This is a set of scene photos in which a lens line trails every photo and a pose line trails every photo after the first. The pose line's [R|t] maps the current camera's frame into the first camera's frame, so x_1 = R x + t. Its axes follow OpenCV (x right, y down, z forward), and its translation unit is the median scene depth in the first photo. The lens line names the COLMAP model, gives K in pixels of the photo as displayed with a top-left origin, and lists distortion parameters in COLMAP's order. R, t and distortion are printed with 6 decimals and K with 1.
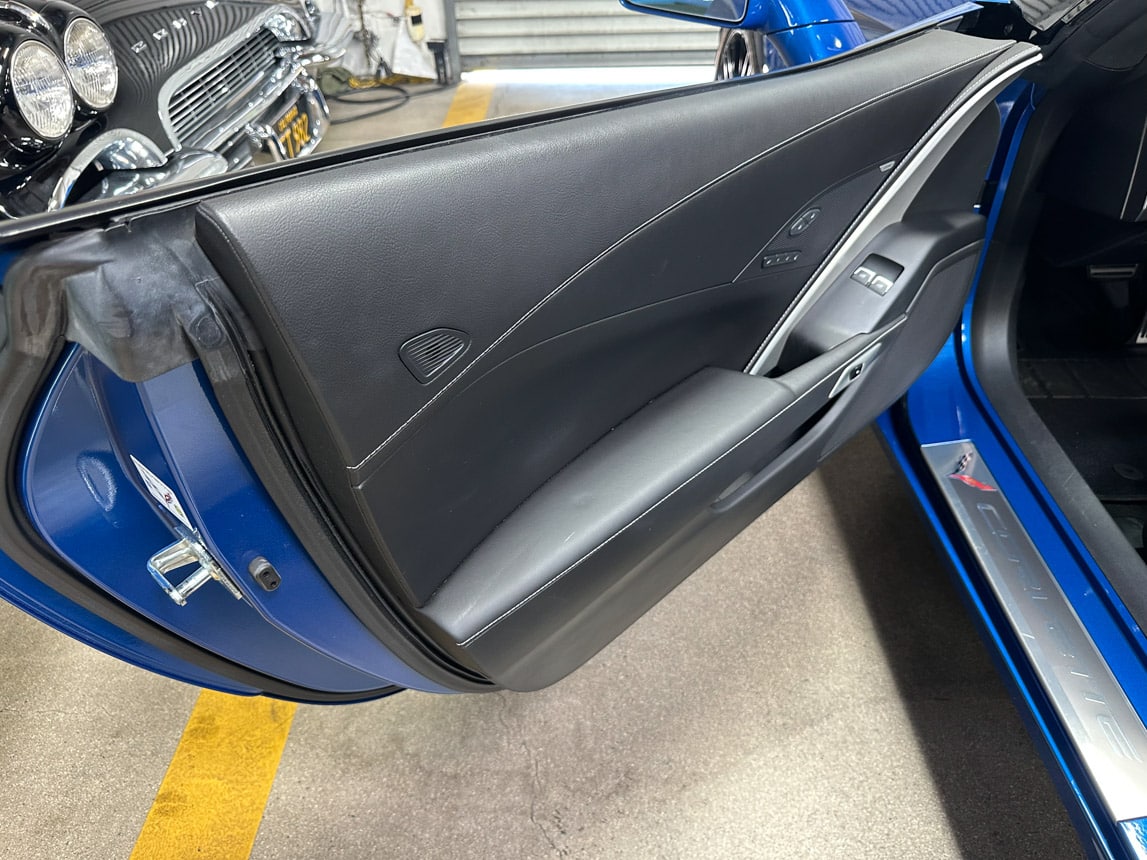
lens RADIAL K [[816.4, 0, 573.5], [0, 816.4, 430.0], [0, 0, 1]] dist [0.028202, -0.039714]
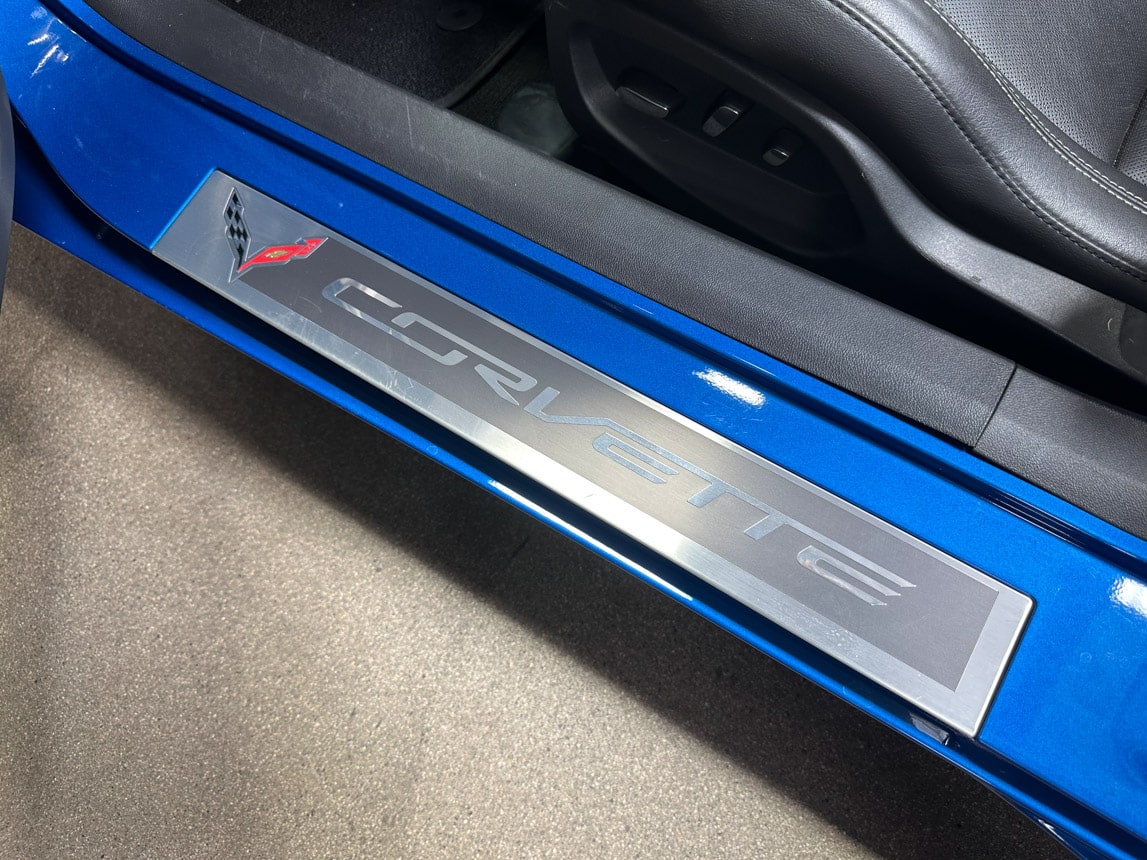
lens RADIAL K [[816.4, 0, 573.5], [0, 816.4, 430.0], [0, 0, 1]] dist [0.028202, -0.039714]
pose [[0.551875, -0.758299, 0.347010, 0.332091], [0.569880, 0.646728, 0.506932, -0.010804], [-0.608827, -0.082010, 0.789052, 0.516719]]
